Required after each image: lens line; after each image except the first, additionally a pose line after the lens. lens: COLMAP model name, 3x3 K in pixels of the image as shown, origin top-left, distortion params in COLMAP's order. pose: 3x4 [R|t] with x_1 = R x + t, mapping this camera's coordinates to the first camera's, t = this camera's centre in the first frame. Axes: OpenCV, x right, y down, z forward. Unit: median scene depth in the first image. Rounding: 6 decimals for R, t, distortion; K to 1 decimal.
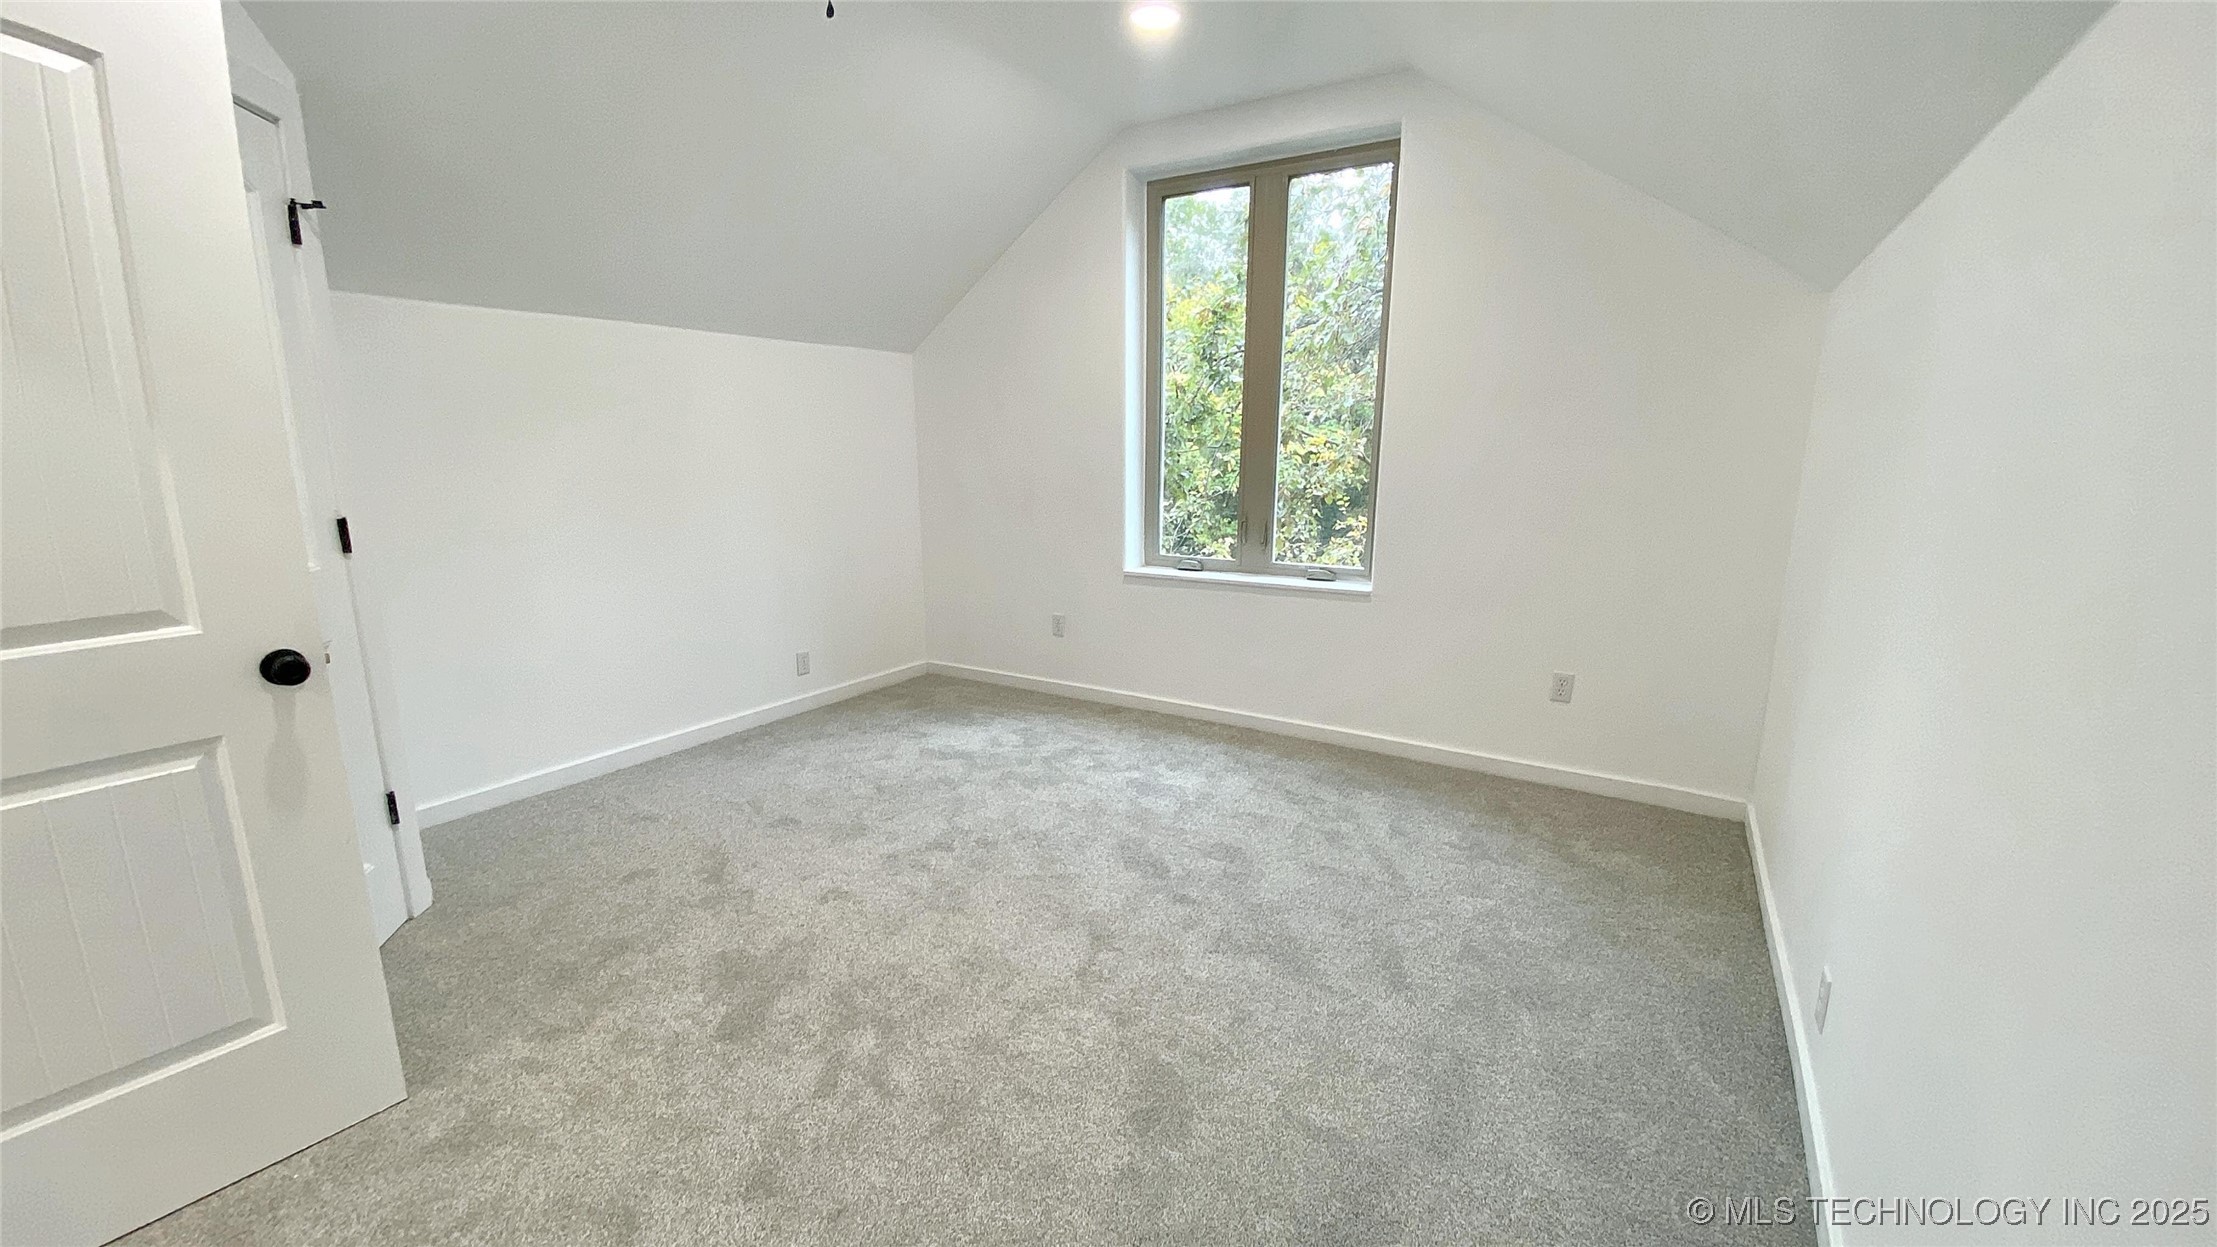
lens RADIAL K [[892.0, 0, 1103.4], [0, 892.0, 625.4], [0, 0, 1]] dist [0.057641, -0.050027]
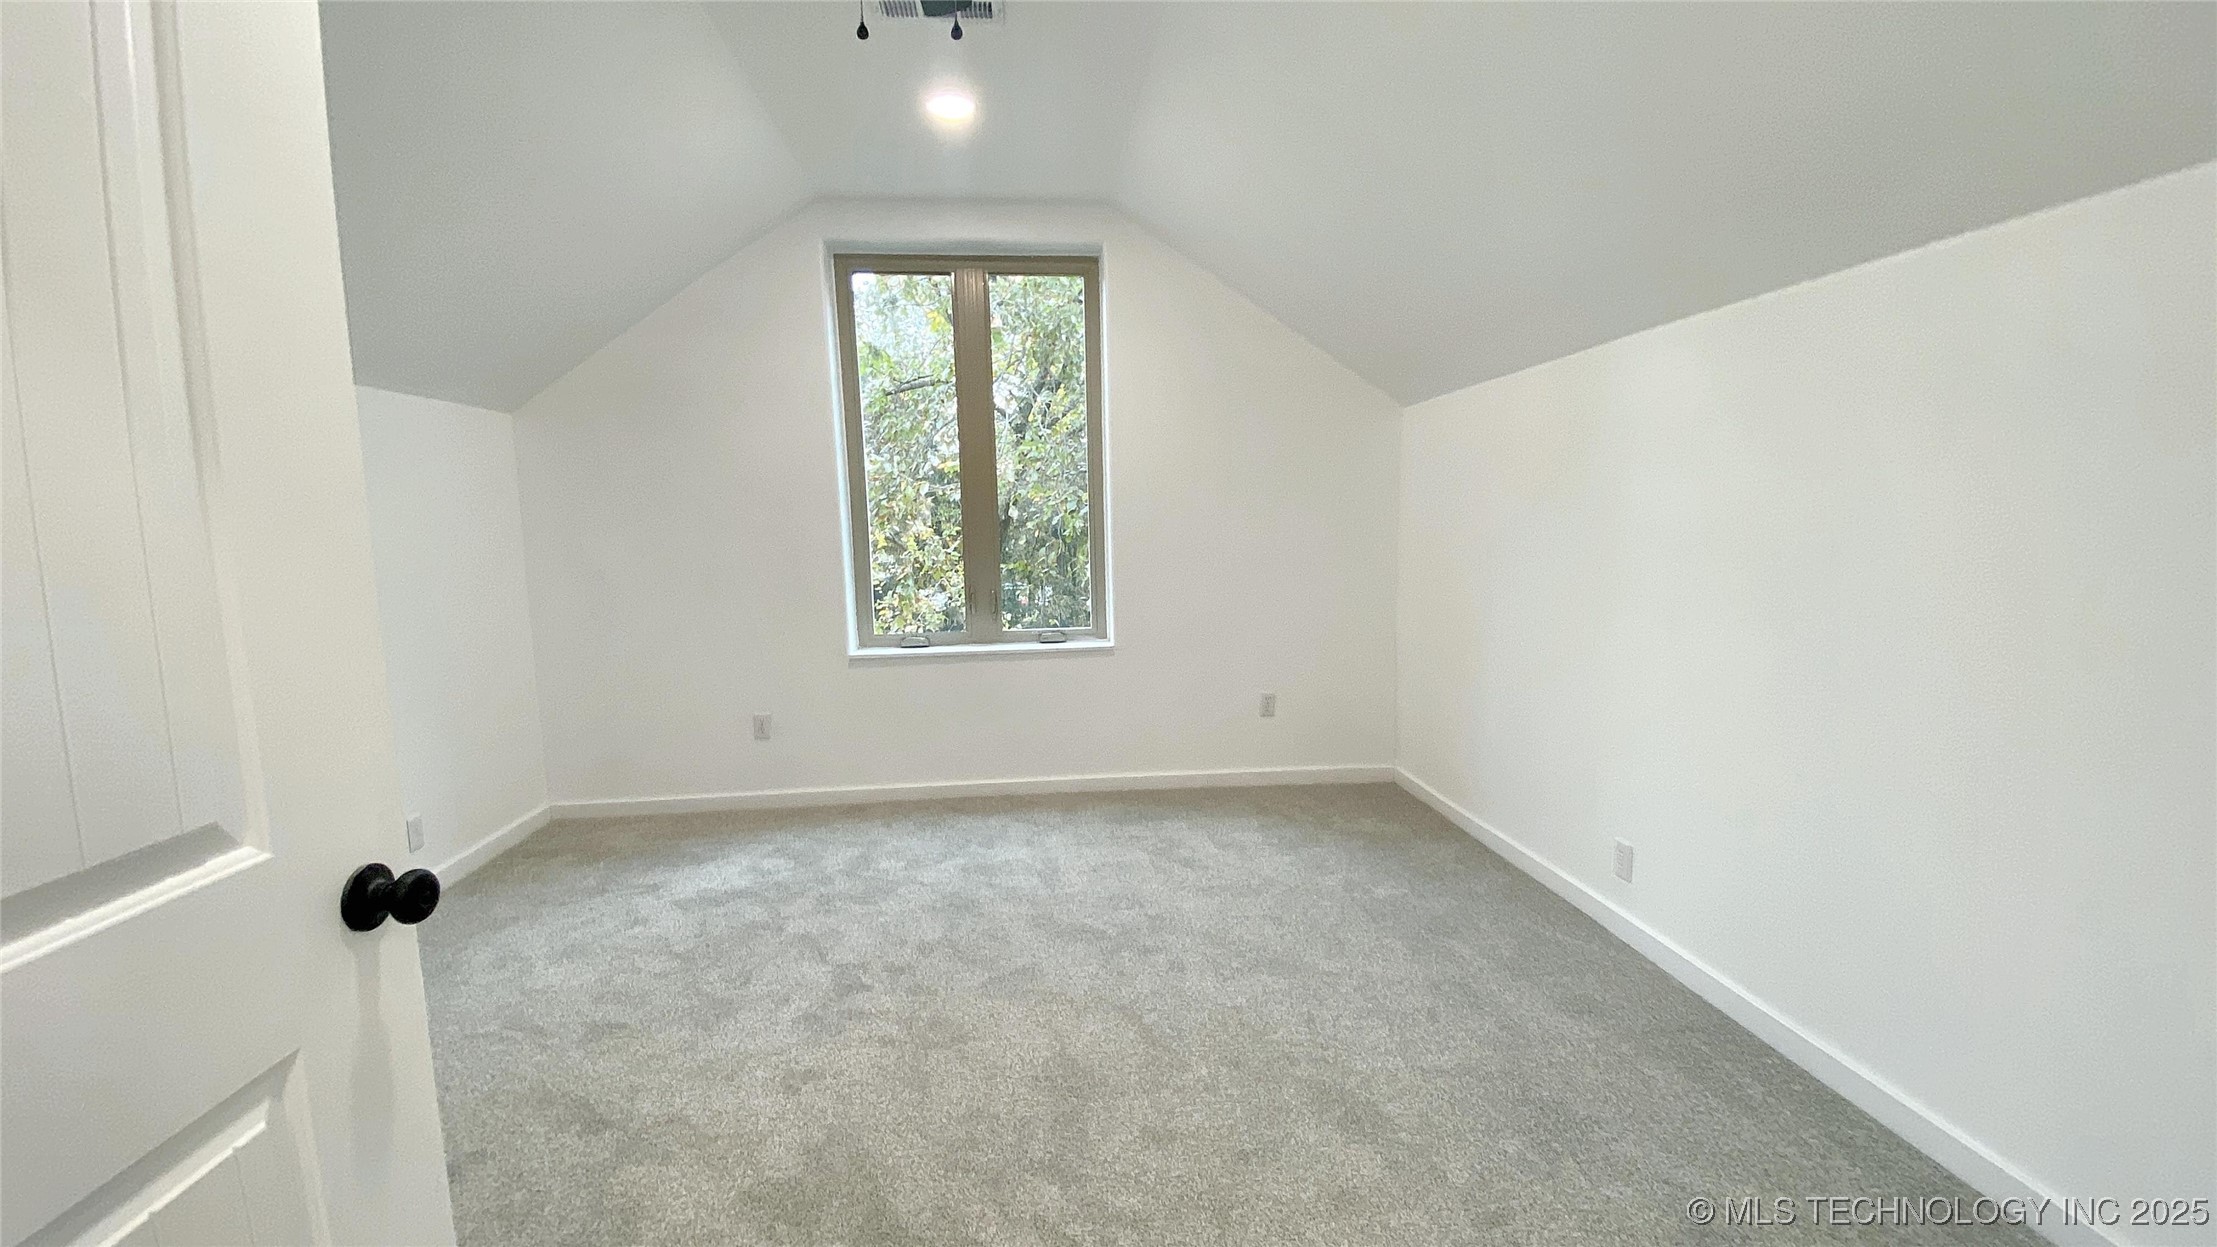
lens RADIAL K [[892.0, 0, 1103.4], [0, 892.0, 625.4], [0, 0, 1]] dist [0.057641, -0.050027]
pose [[0.801218, -0.086074, 0.592149, -0.387247], [0.140751, 0.988943, -0.046695, -0.013878], [-0.581583, 0.120759, 0.804474, 0.119759]]
